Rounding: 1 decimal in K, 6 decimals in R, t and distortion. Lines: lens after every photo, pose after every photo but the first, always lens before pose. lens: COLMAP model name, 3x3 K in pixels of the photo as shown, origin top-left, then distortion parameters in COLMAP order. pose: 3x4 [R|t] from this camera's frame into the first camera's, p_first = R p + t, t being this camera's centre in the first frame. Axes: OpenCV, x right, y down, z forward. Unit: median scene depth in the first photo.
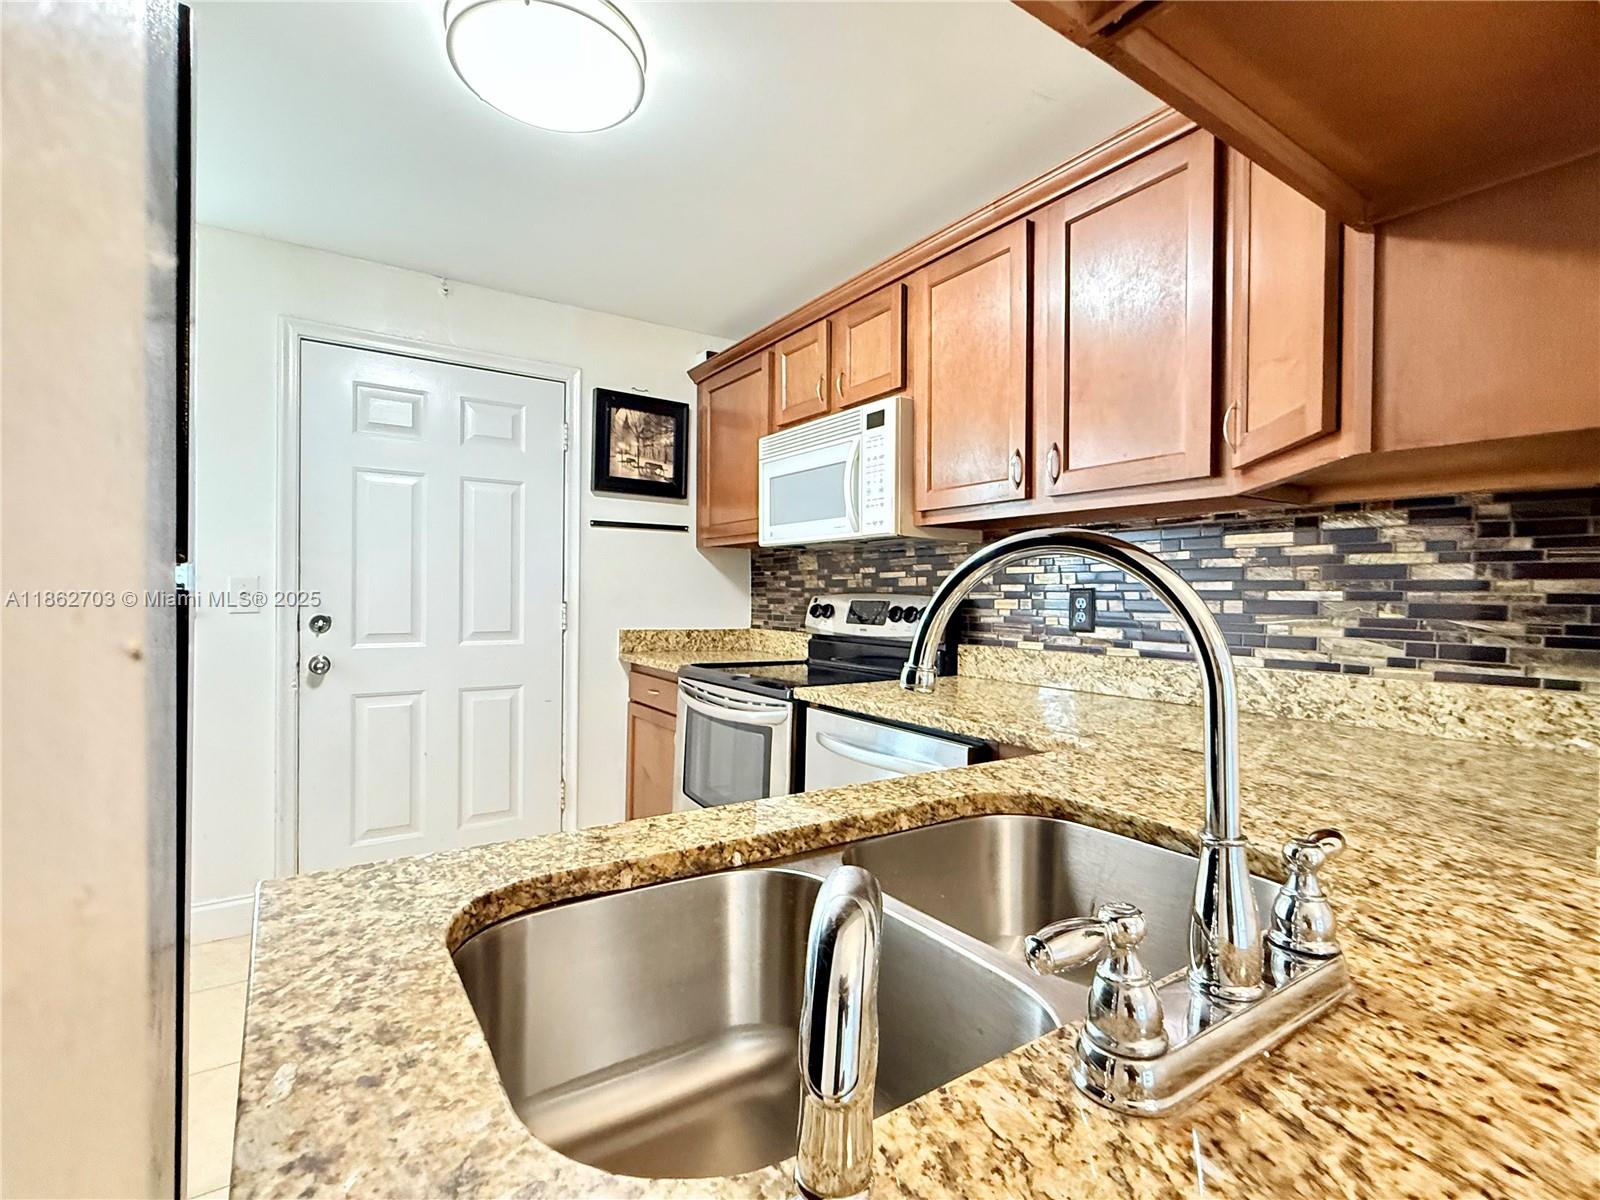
lens RADIAL K [[753.4, 0, 804.0], [0, 753.4, 599.0], [0, 0, 1]] dist [-0.000409, -0.000450]
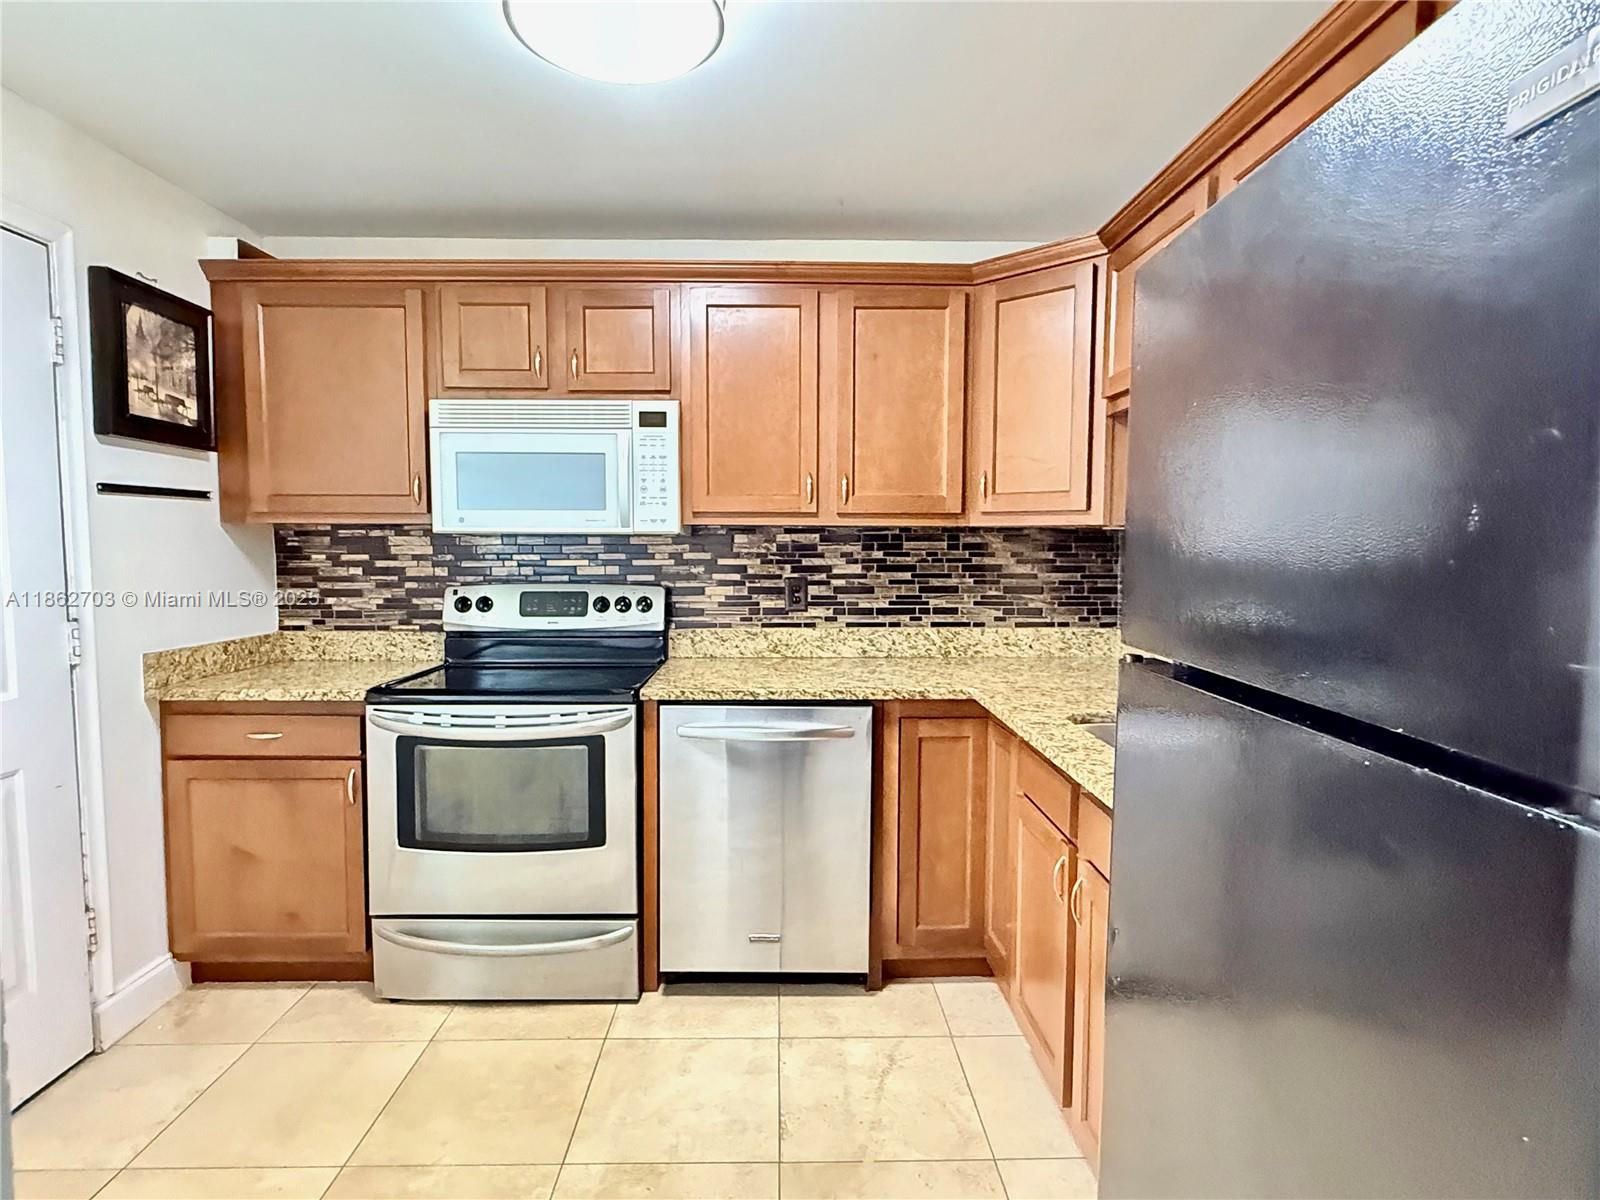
lens RADIAL K [[861.9, 0, 800.0], [0, 861.9, 600.0], [0, 0, 1]] dist [-0.001204, -0.000217]
pose [[0.544340, -0.068511, 0.836063, -0.774146], [0.008957, 0.997077, 0.075874, -0.078802], [-0.838817, -0.033813, 0.543362, 0.184036]]
